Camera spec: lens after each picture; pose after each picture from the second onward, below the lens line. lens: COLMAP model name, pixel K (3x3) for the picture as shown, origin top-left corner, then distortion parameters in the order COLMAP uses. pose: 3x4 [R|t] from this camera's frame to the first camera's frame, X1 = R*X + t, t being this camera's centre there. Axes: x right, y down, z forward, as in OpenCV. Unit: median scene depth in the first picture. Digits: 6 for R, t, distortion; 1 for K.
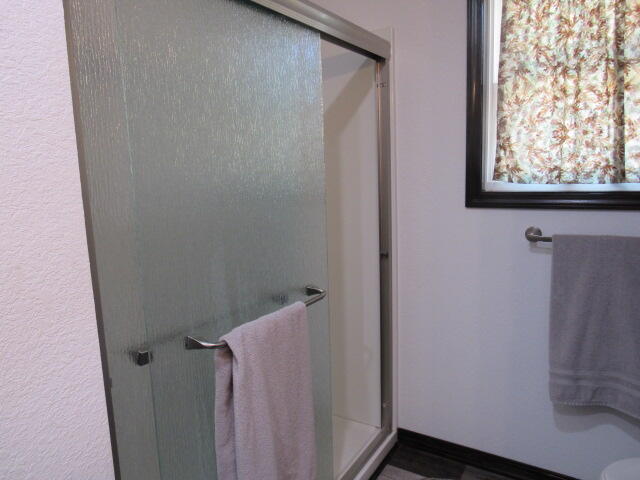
lens RADIAL K [[458.6, 0, 317.1], [0, 458.6, 245.4], [0, 0, 1]] dist [-0.028400, 0.004505]
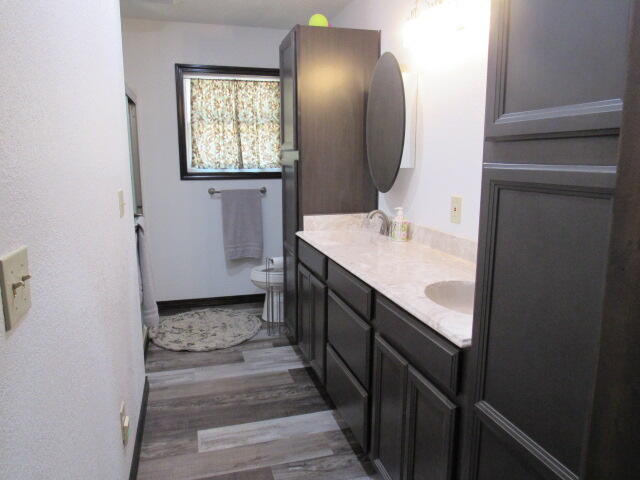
lens RADIAL K [[458.6, 0, 321.4], [0, 458.6, 241.2], [0, 0, 1]] dist [-0.028400, 0.004505]
pose [[0.658843, -0.102264, 0.745297, -0.942604], [0.096312, 0.994031, 0.051254, 0.168486], [-0.746090, 0.038013, 0.664759, -0.973893]]
